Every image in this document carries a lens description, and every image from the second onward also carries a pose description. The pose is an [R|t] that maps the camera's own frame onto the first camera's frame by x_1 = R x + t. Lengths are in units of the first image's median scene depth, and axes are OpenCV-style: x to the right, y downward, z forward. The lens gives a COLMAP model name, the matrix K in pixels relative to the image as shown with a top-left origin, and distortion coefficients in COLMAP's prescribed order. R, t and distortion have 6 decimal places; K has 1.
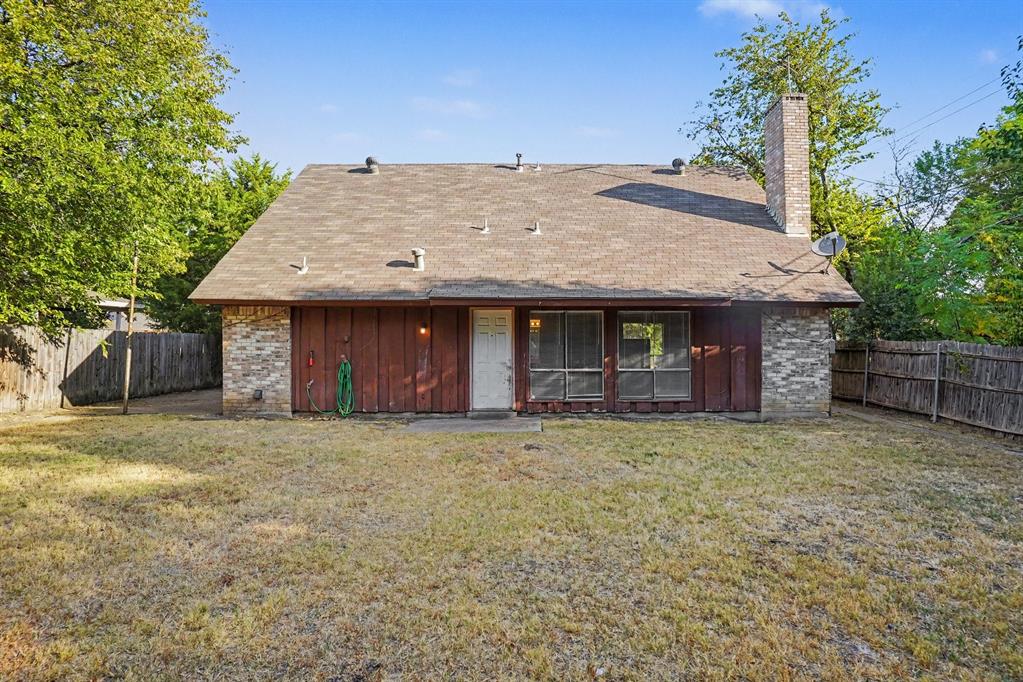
lens RADIAL K [[505.8, 0, 512.3], [0, 505.8, 339.6], [0, 0, 1]] dist [-0.035120, 0.004342]
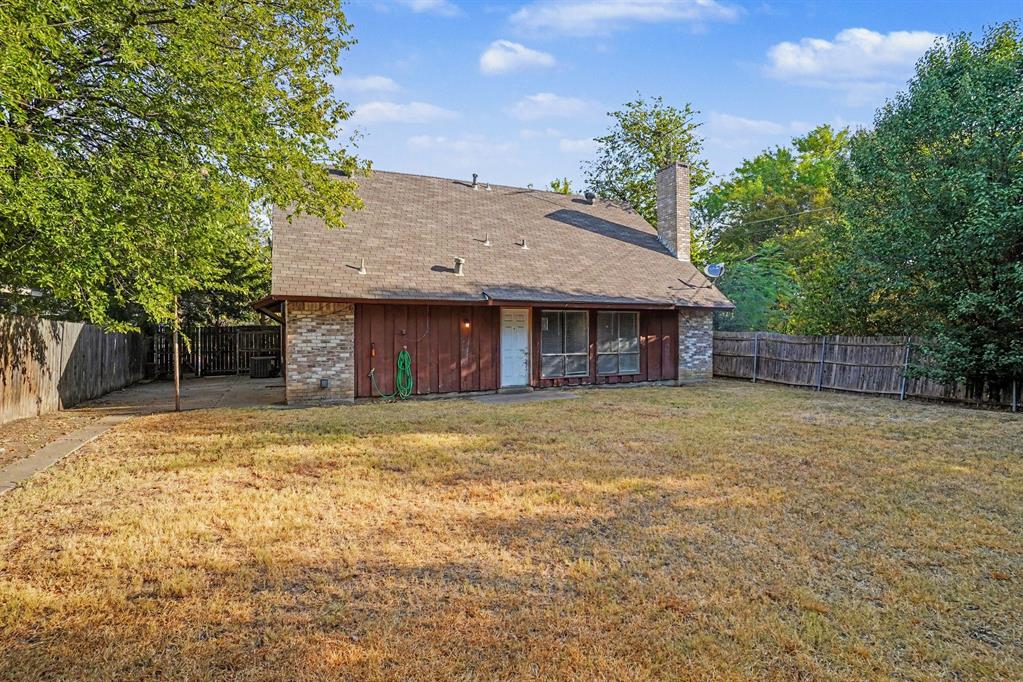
lens RADIAL K [[505.8, 0, 510.1], [0, 505.8, 338.7], [0, 0, 1]] dist [-0.035120, 0.004342]
pose [[0.909961, -0.010355, 0.414564, -0.586336], [0.003797, 0.999854, 0.016641, -0.004867], [-0.414676, -0.013568, 0.909868, -0.161391]]
